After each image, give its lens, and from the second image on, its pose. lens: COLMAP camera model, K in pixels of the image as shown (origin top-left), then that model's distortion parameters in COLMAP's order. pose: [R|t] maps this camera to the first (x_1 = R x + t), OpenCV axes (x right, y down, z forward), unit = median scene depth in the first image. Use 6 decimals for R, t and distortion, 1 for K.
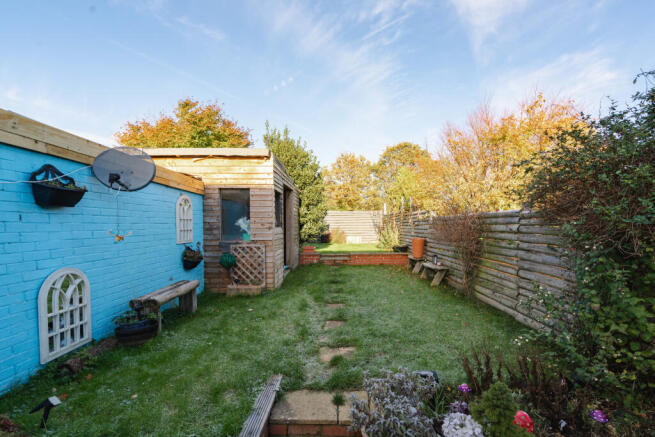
lens RADIAL K [[300.5, 0, 333.5], [0, 300.5, 241.6], [0, 0, 1]] dist [-0.009680, 0.001989]
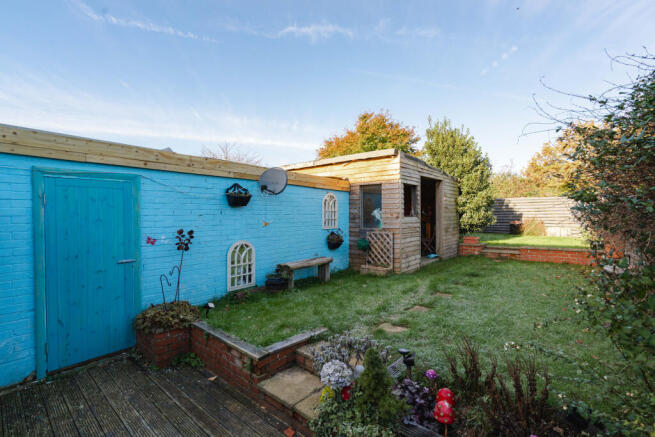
lens RADIAL K [[300.5, 0, 331.7], [0, 300.5, 218.4], [0, 0, 1]] dist [-0.009680, 0.001989]
pose [[0.767728, 0.001571, -0.640774, 0.336780], [-0.027725, 0.999142, -0.030768, -0.001405], [0.640176, 0.041387, 0.767113, -0.014138]]
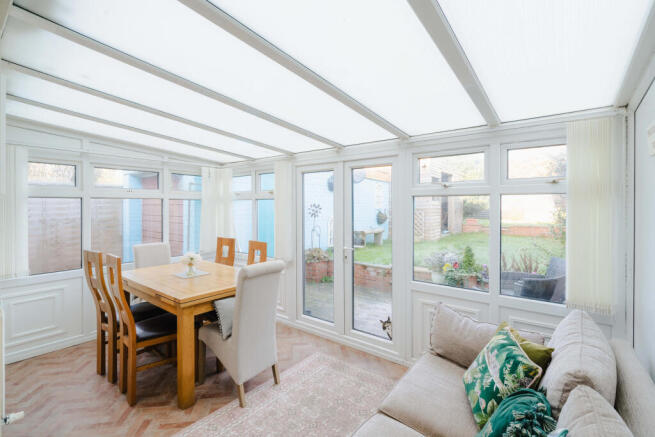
lens RADIAL K [[300.5, 0, 328.9], [0, 300.5, 213.1], [0, 0, 1]] dist [-0.009680, 0.001989]
pose [[0.796938, 0.015854, -0.603853, 0.345559], [-0.035503, 0.999157, -0.020623, 0.071745], [0.603016, 0.037874, 0.796829, -0.598686]]
